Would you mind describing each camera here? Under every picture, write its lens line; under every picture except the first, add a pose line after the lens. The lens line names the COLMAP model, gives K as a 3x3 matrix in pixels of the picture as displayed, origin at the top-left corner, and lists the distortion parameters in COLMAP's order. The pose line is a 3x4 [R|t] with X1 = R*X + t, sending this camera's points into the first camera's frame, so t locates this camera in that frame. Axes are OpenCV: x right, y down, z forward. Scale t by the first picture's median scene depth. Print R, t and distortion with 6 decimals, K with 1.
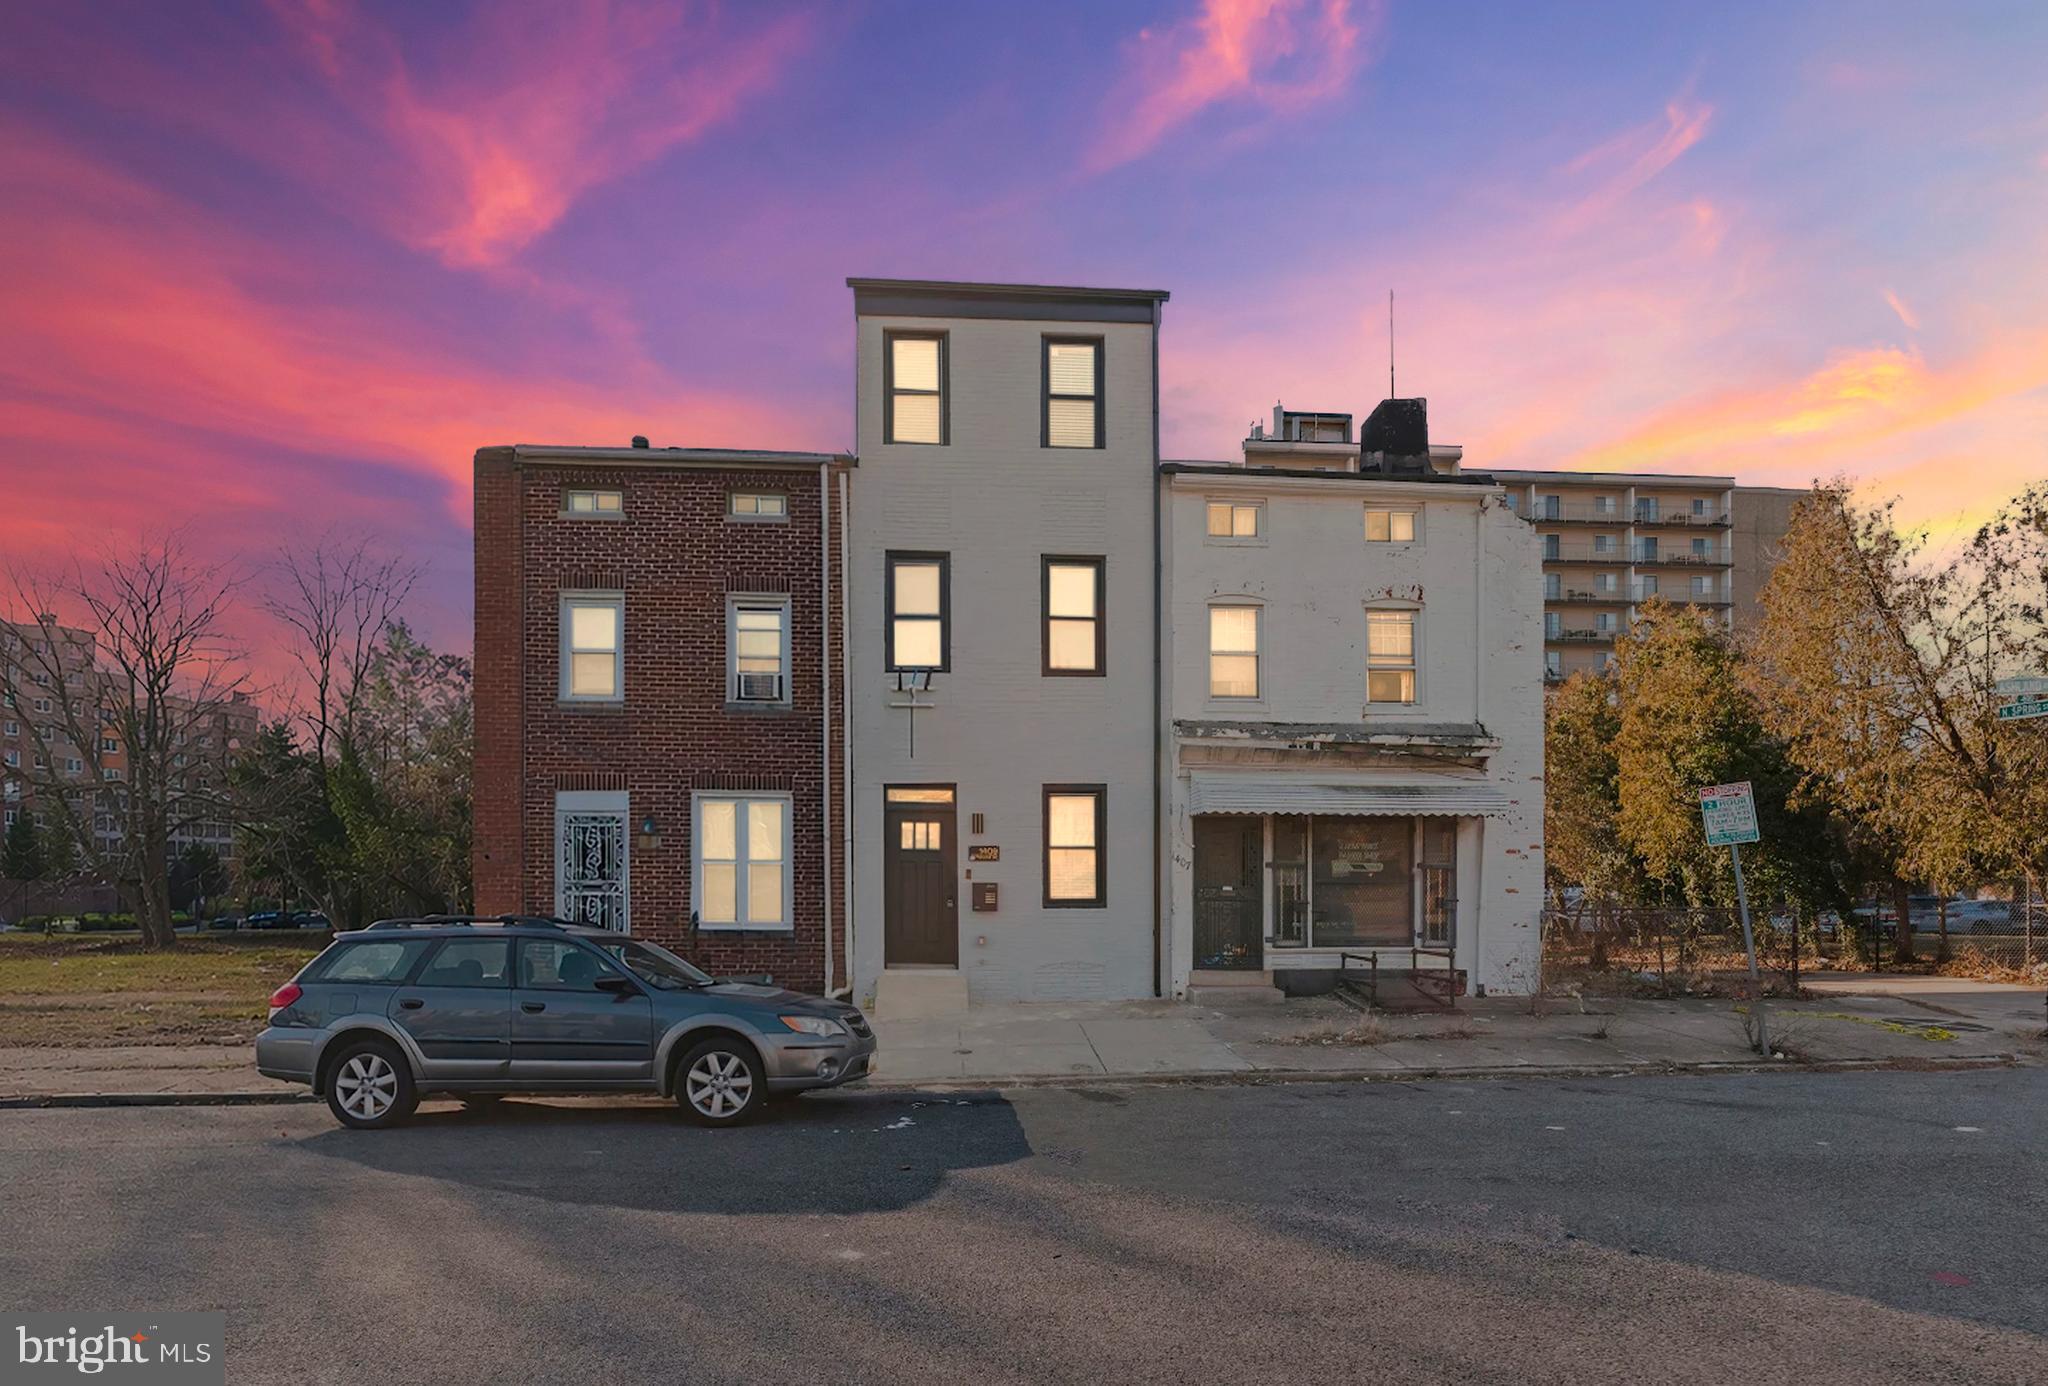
lens RADIAL K [[1022.7, 0, 1088.0], [0, 1022.7, 700.0], [0, 0, 1]] dist [-0.014169, -0.004307]
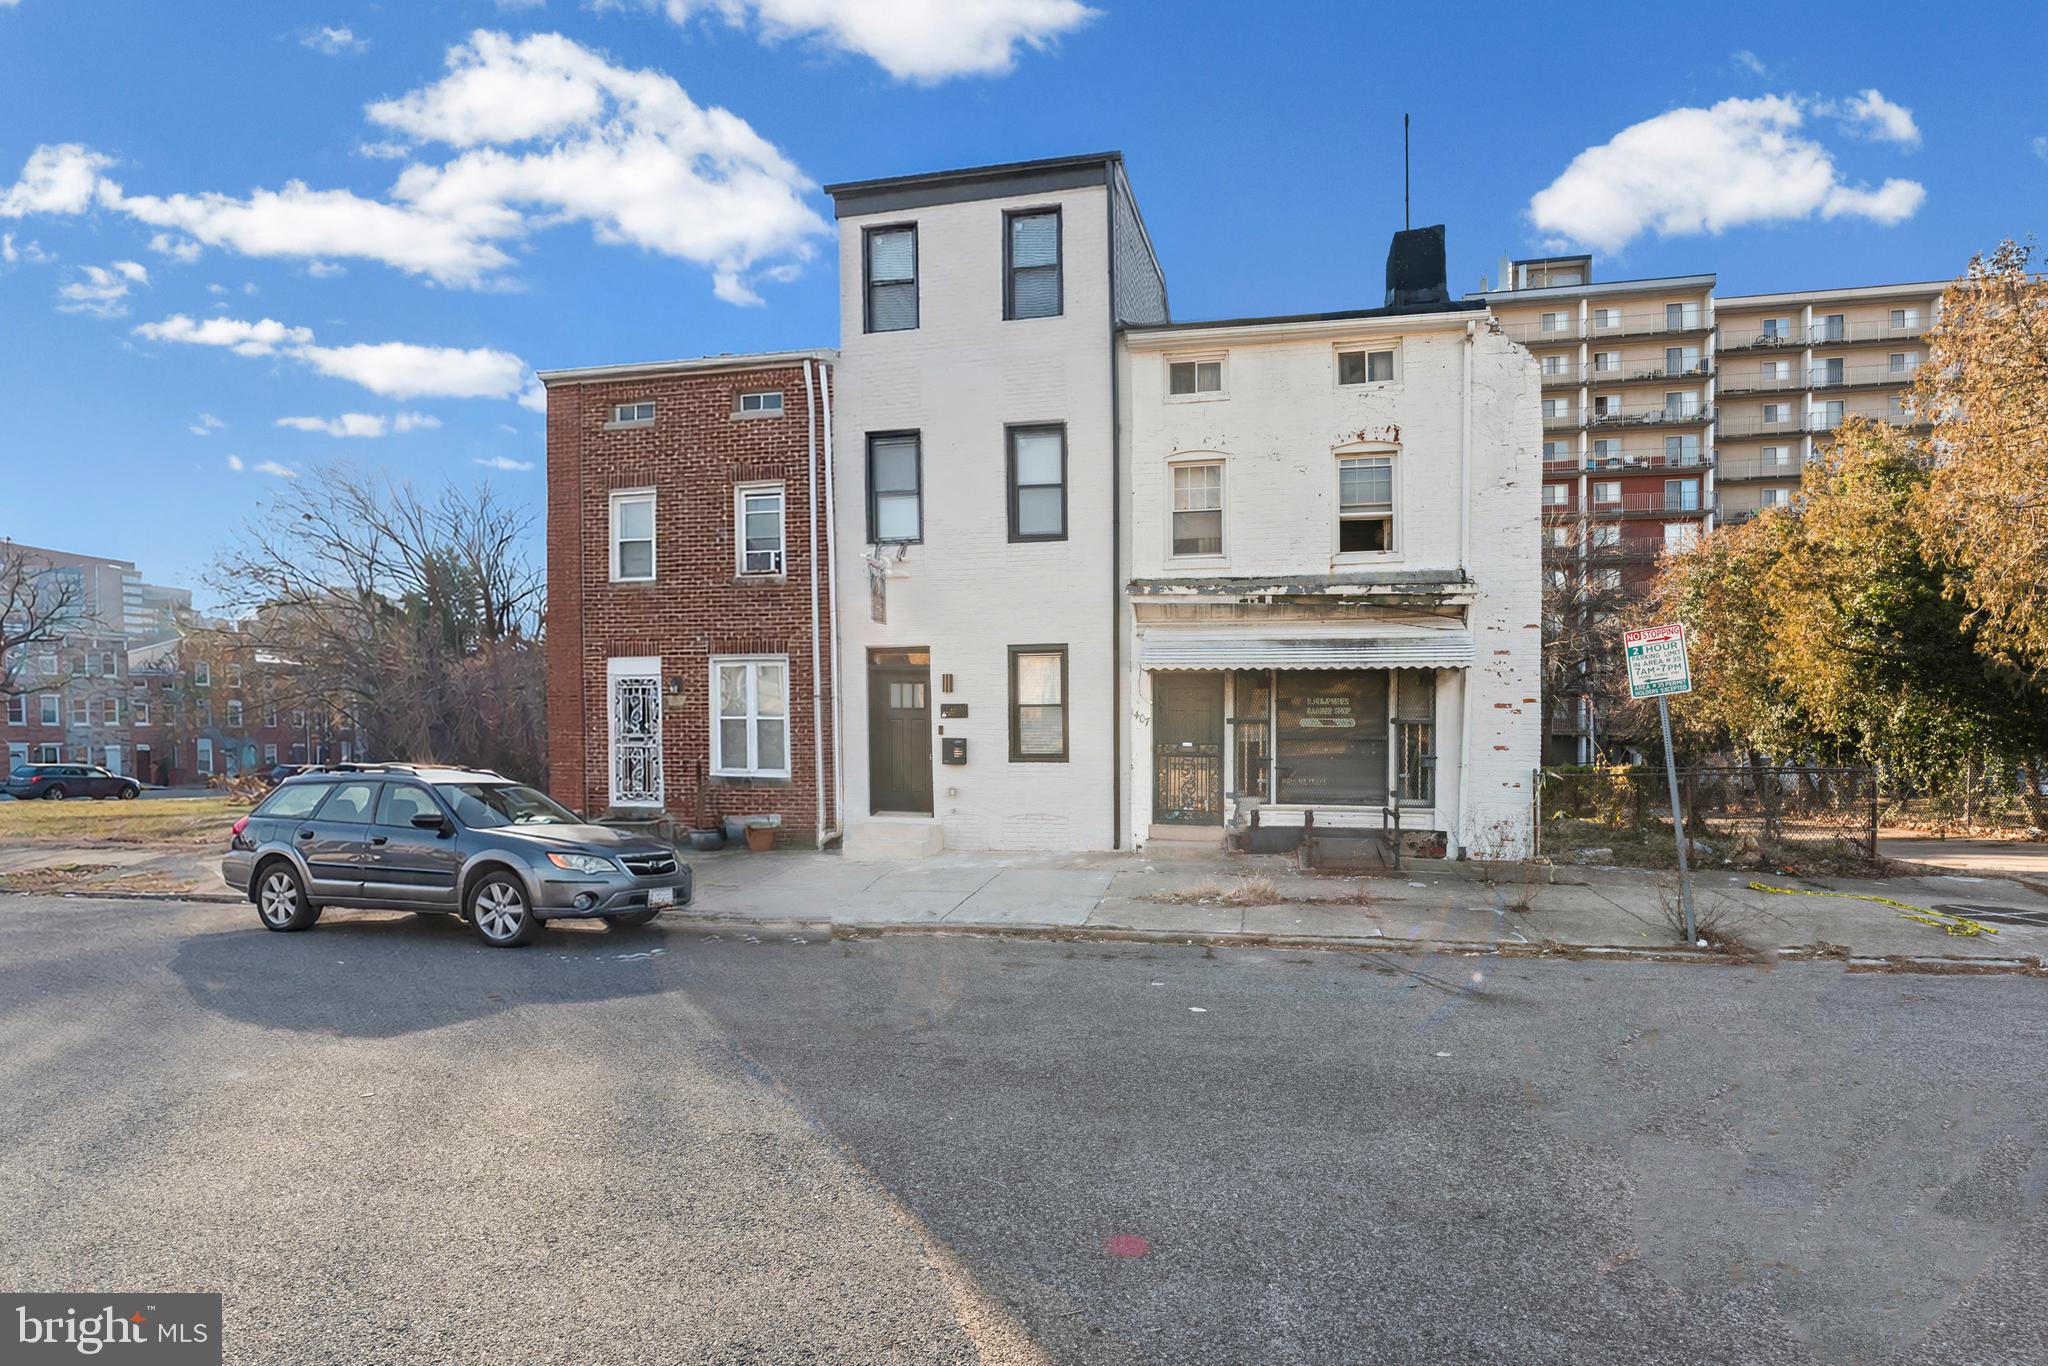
lens RADIAL K [[952.4, 0, 1075.8], [0, 952.4, 597.9], [0, 0, 1]] dist [-0.025703, 0.004871]
pose [[0.964709, -0.034442, -0.261056, 0.284591], [0.043148, 0.998685, 0.027690, 0.010733], [0.259759, -0.037977, 0.964926, 0.077383]]
